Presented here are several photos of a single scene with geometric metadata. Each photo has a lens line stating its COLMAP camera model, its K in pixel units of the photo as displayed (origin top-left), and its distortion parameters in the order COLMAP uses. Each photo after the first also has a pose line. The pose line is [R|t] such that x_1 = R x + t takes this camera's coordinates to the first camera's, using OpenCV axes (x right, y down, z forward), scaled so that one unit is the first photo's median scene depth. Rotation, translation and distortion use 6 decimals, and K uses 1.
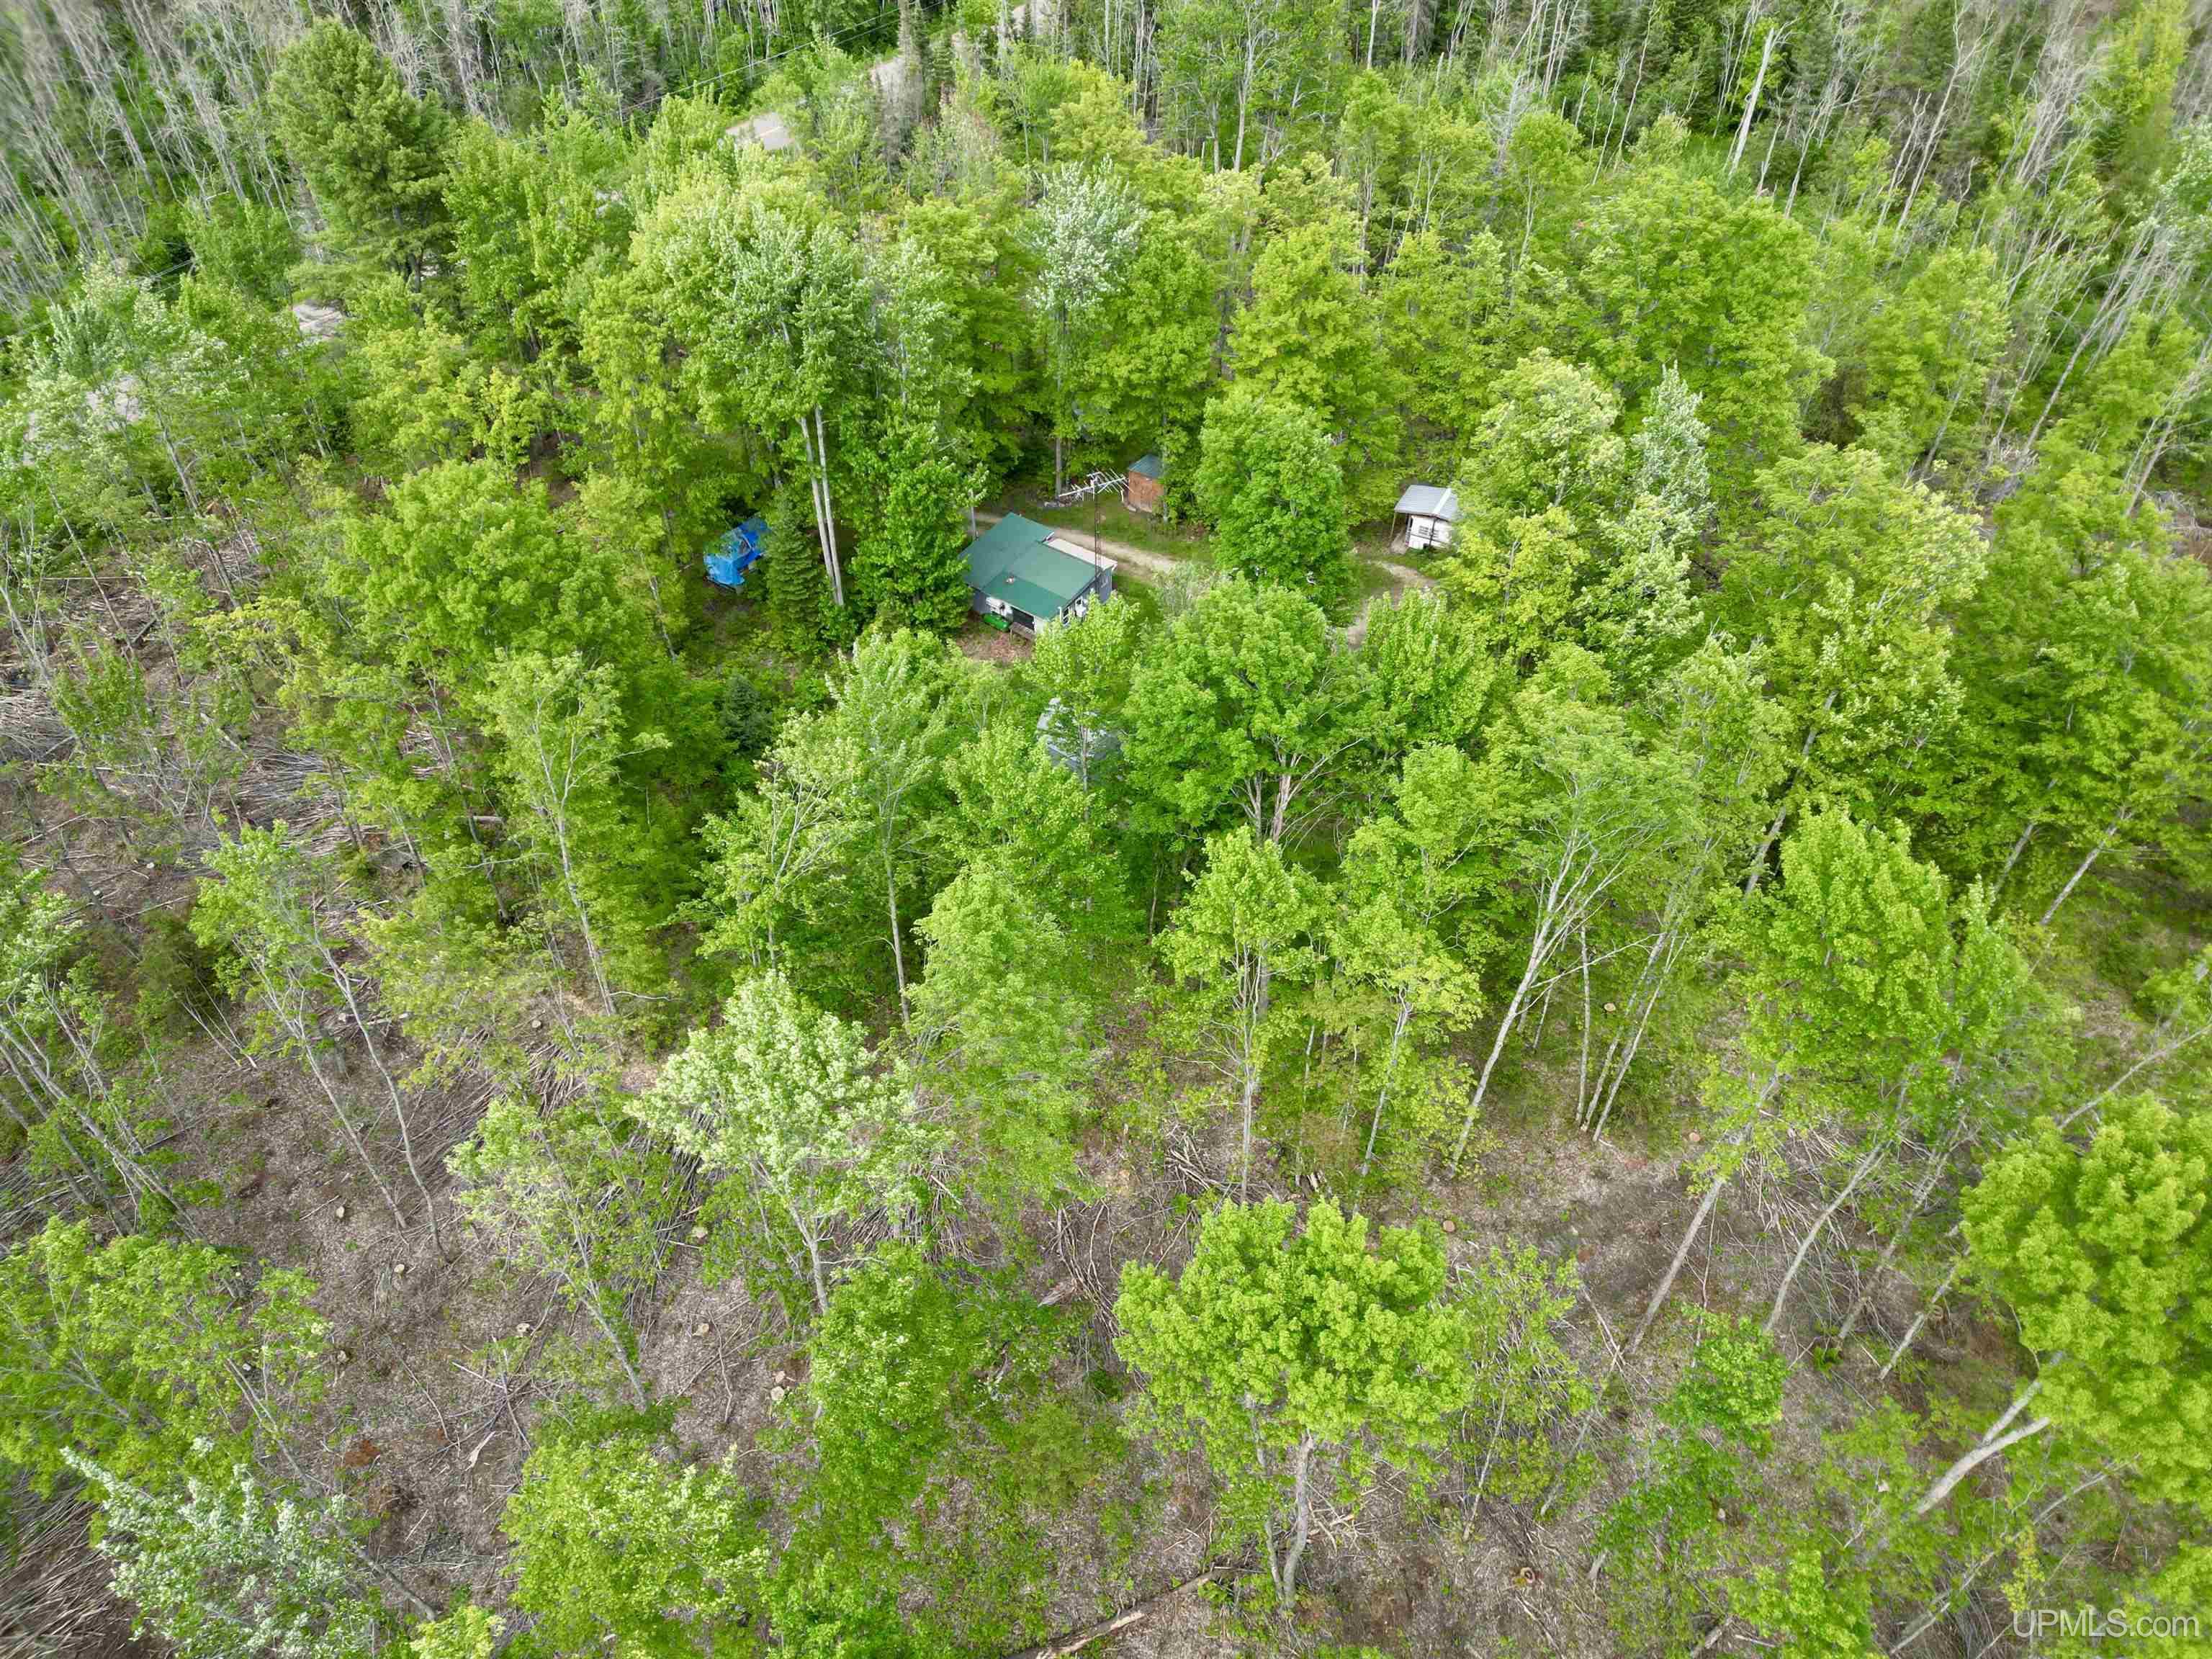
lens RADIAL K [[1559.8, 0, 1103.3], [0, 1559.8, 833.3], [0, 0, 1]] dist [0.056197, -0.056609]
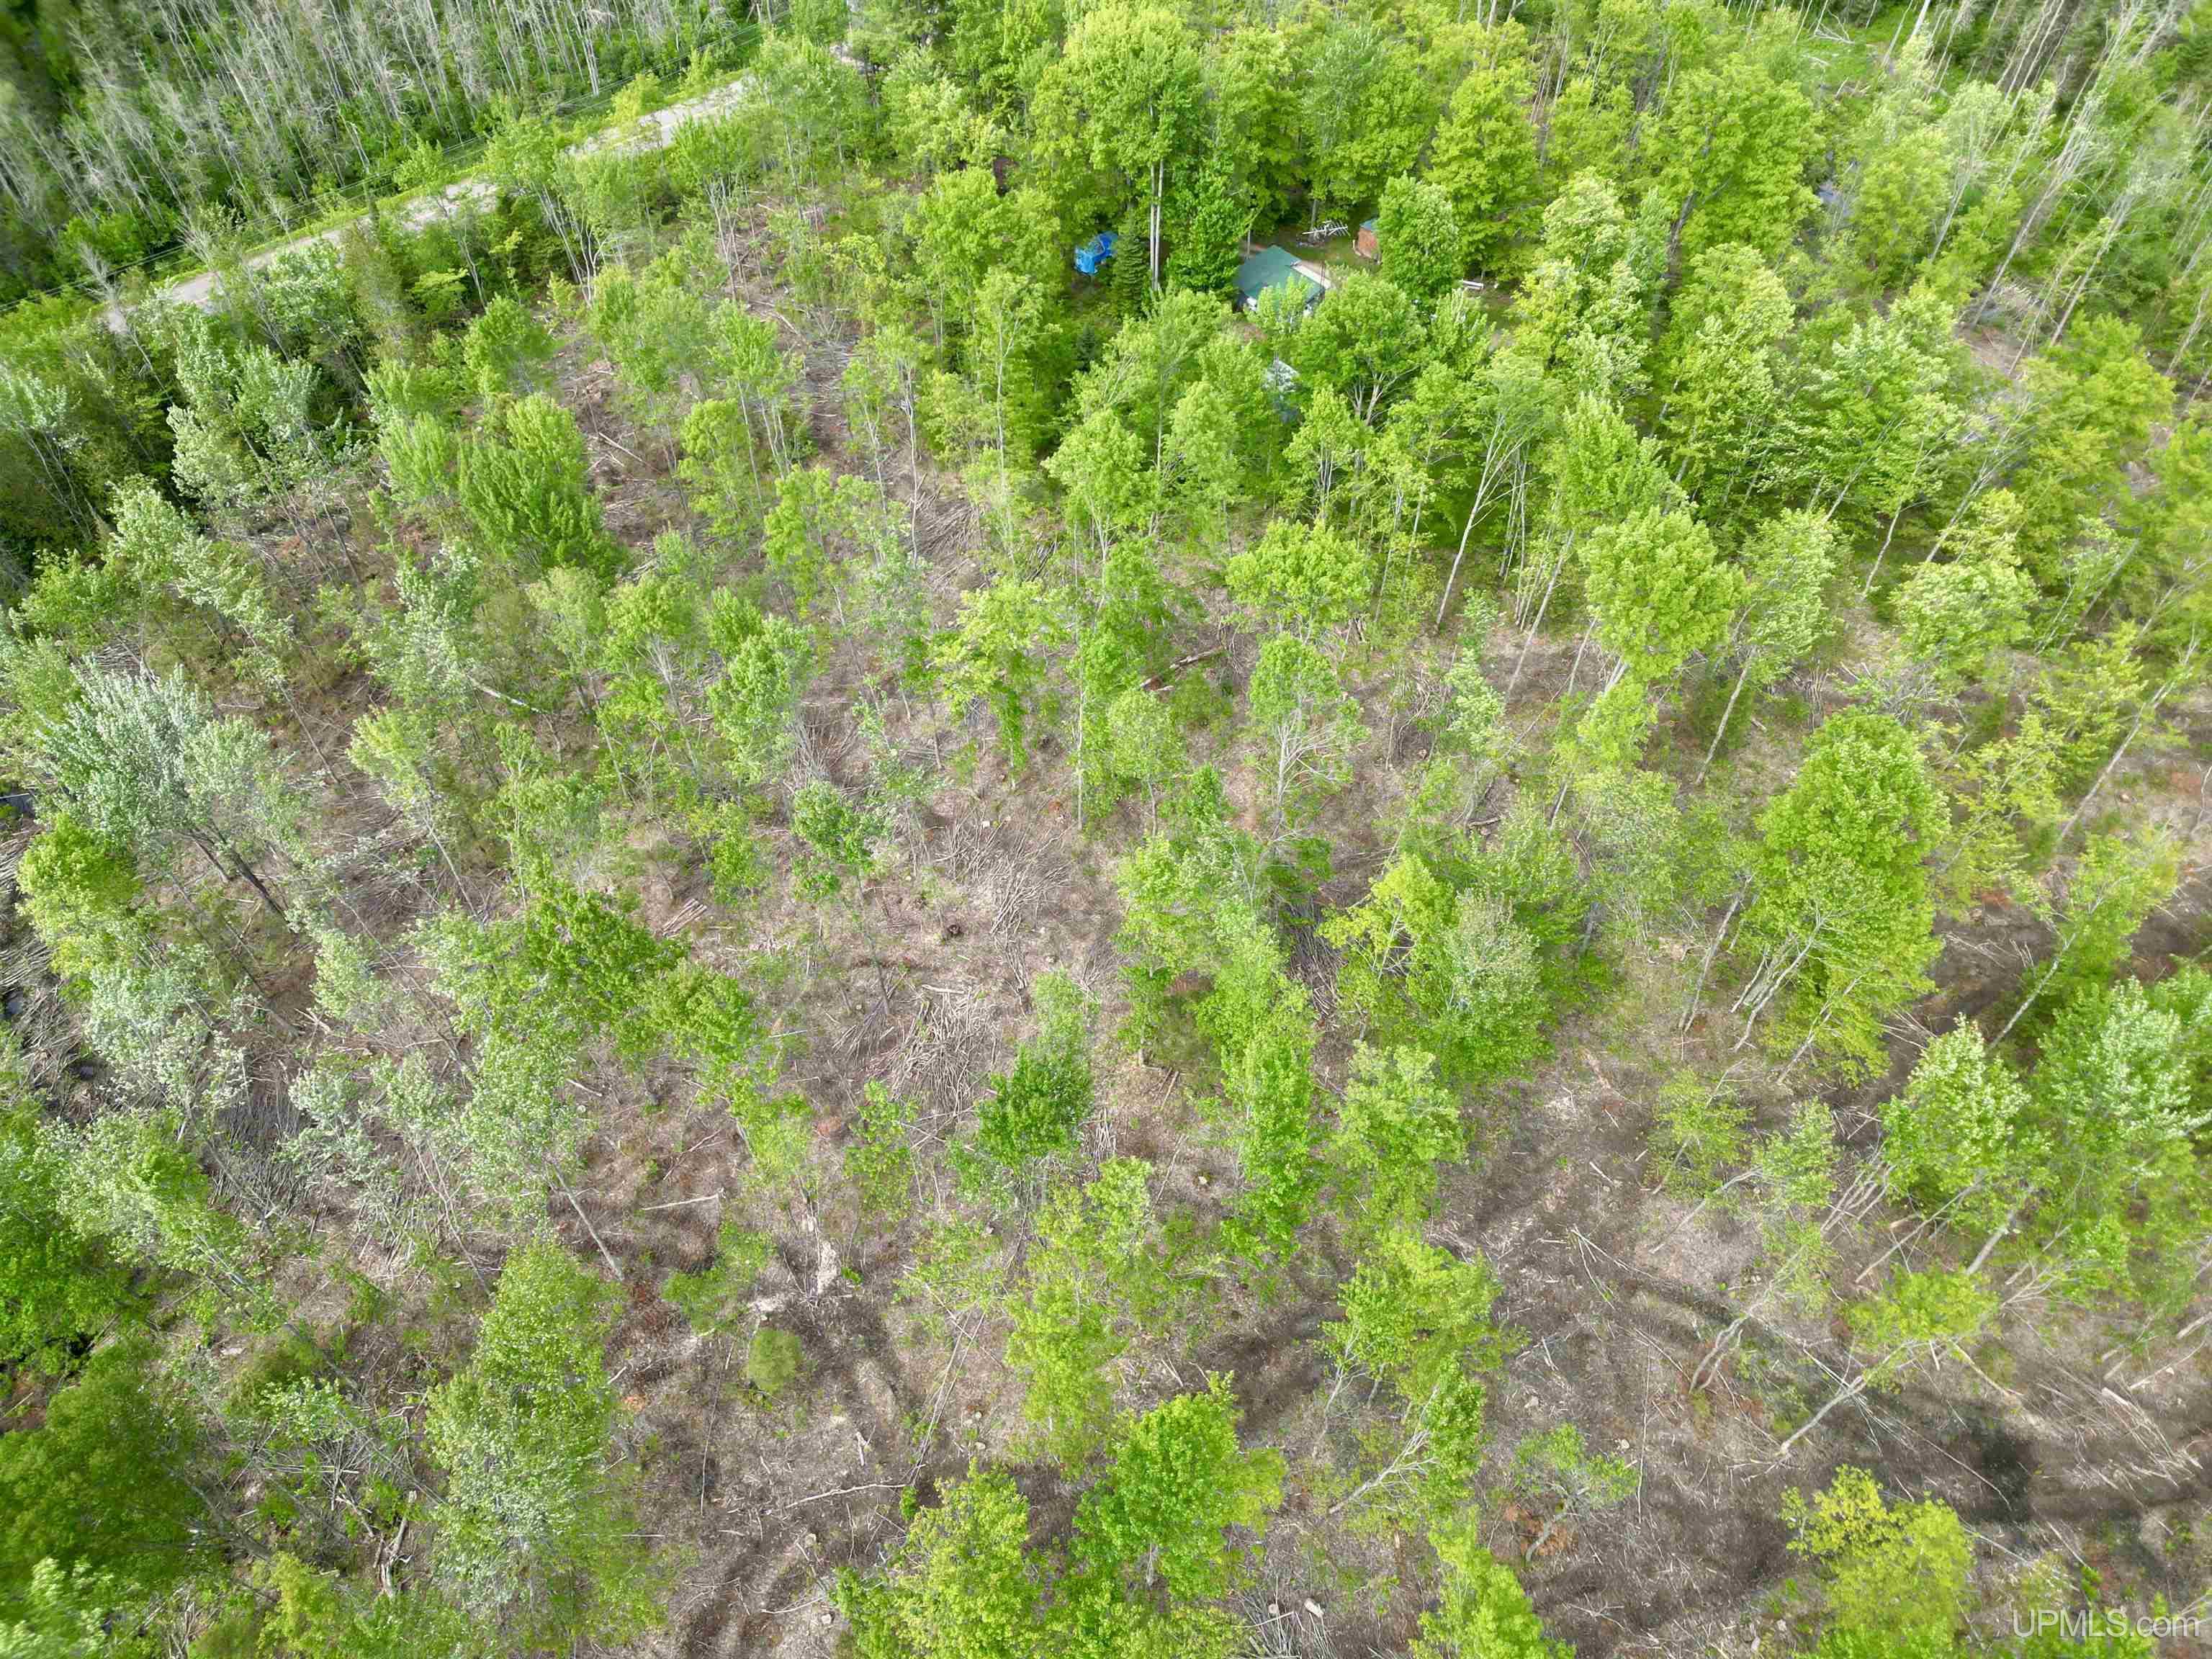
lens RADIAL K [[1559.8, 0, 1103.3], [0, 1559.8, 833.3], [0, 0, 1]] dist [0.056197, -0.056609]
pose [[0.974374, 0.170379, -0.146854, 0.118376], [-0.150131, 0.978781, 0.139456, 0.195612], [0.167498, -0.113835, 0.979278, -0.693018]]
